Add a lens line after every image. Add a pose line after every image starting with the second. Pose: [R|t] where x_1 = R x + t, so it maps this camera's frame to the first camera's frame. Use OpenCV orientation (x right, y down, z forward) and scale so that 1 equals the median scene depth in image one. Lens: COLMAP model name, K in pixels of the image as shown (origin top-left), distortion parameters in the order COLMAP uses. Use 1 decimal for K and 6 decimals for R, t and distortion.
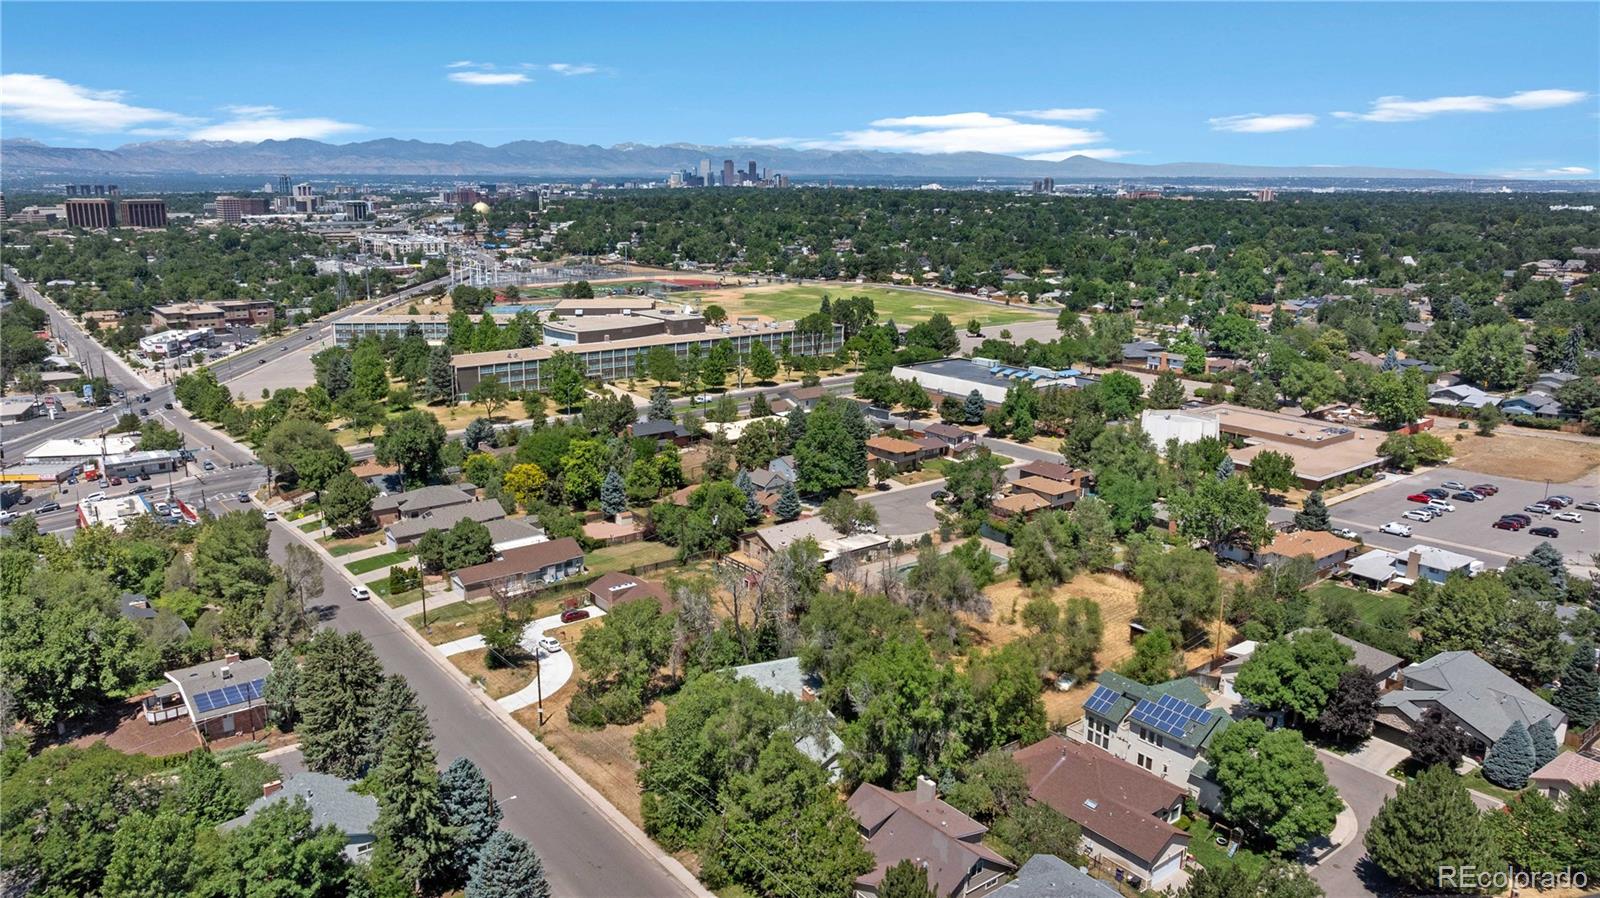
lens RADIAL K [[1113.6, 0, 768.4], [0, 1113.6, 448.2], [0, 0, 1]] dist [-0.048835, 0.036836]
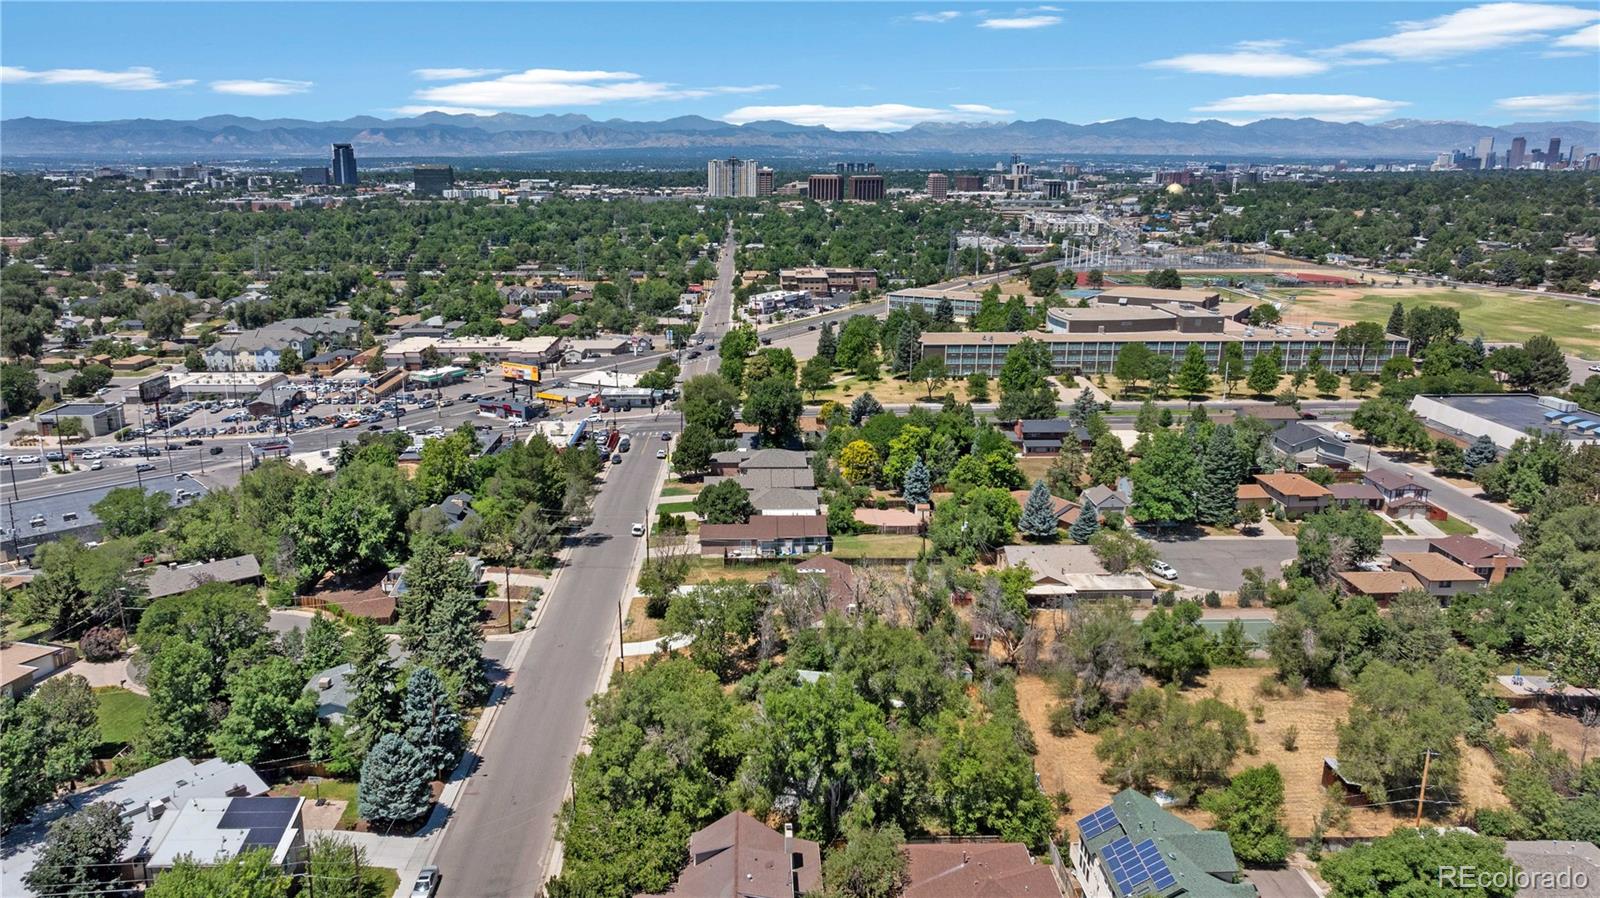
lens RADIAL K [[1113.6, 0, 768.4], [0, 1113.6, 448.2], [0, 0, 1]] dist [-0.048835, 0.036836]
pose [[0.800523, 0.146069, -0.581229, 0.187759], [-0.135983, 0.988818, 0.061212, -0.018652], [0.583671, 0.030036, 0.811435, 0.077170]]
